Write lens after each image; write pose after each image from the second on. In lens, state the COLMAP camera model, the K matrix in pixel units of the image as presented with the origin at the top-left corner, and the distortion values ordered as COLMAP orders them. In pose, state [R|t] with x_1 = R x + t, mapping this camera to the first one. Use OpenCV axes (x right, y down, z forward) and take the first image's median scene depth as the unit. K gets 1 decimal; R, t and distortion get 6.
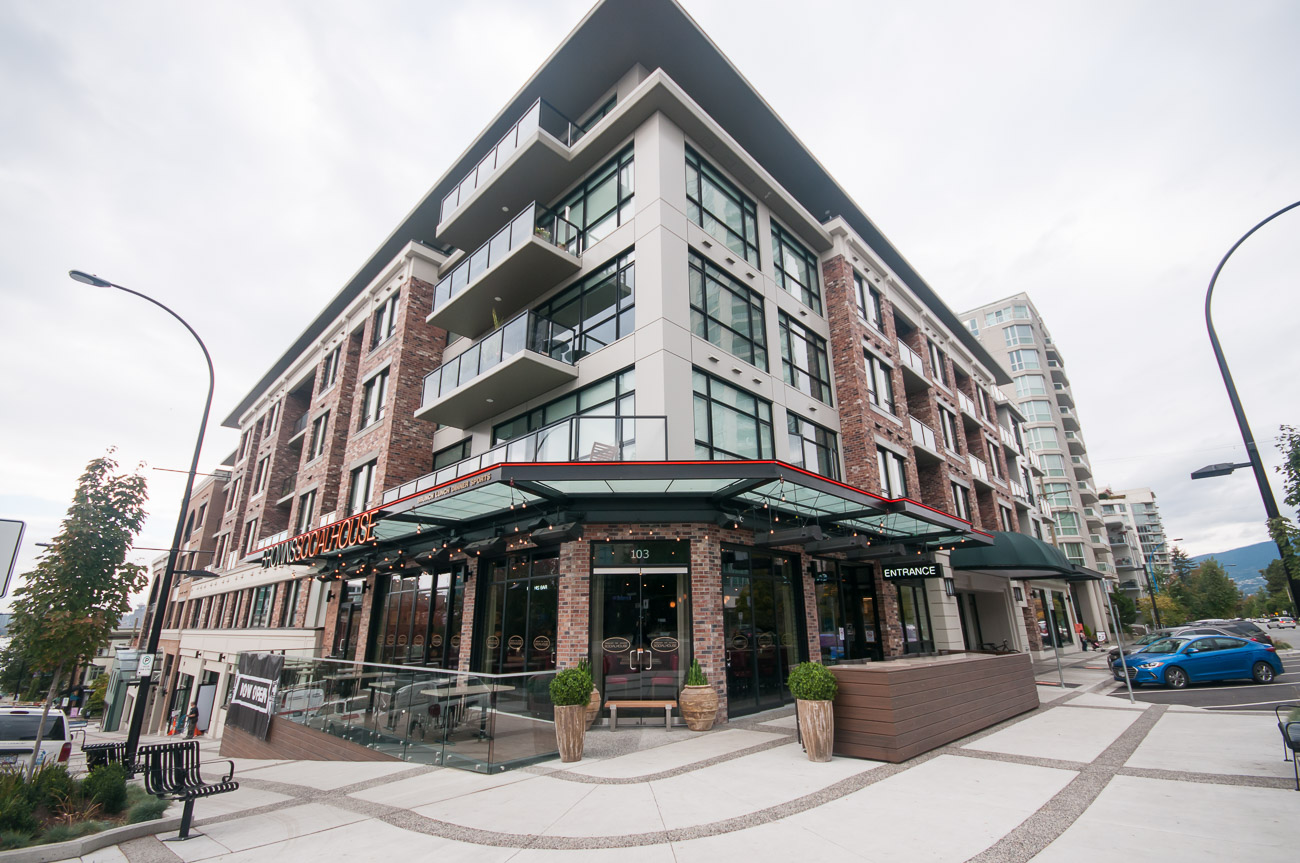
lens RADIAL K [[567.4, 0, 651.5], [0, 567.4, 446.8], [0, 0, 1]] dist [0.002103, 0.000040]
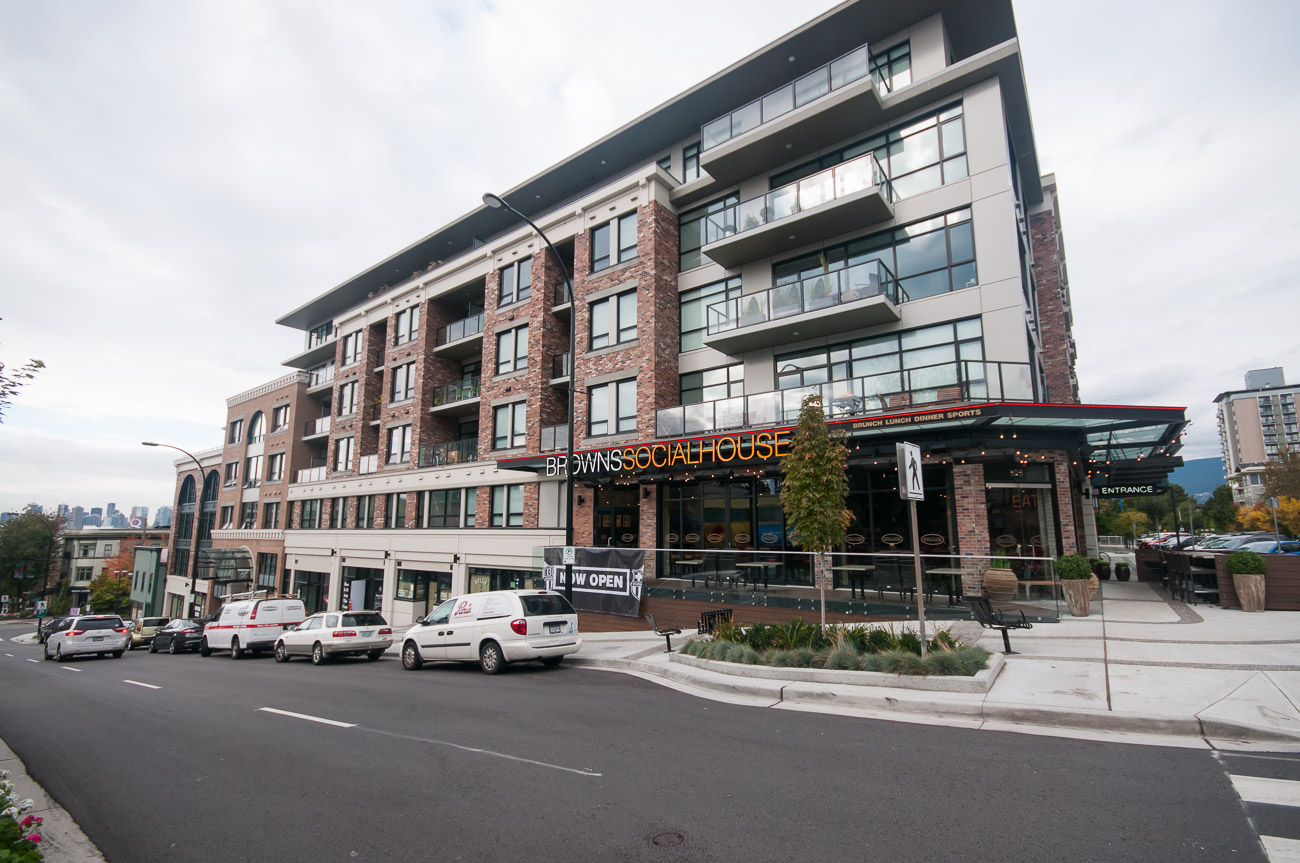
lens RADIAL K [[576.2, 0, 652.2], [0, 576.2, 447.2], [0, 0, 1]] dist [-0.001675, -0.000382]
pose [[0.993826, 0.027876, 0.107389, -0.703265], [-0.044090, 0.987441, 0.151711, -0.020546], [-0.101811, -0.155509, 0.982574, -0.130028]]
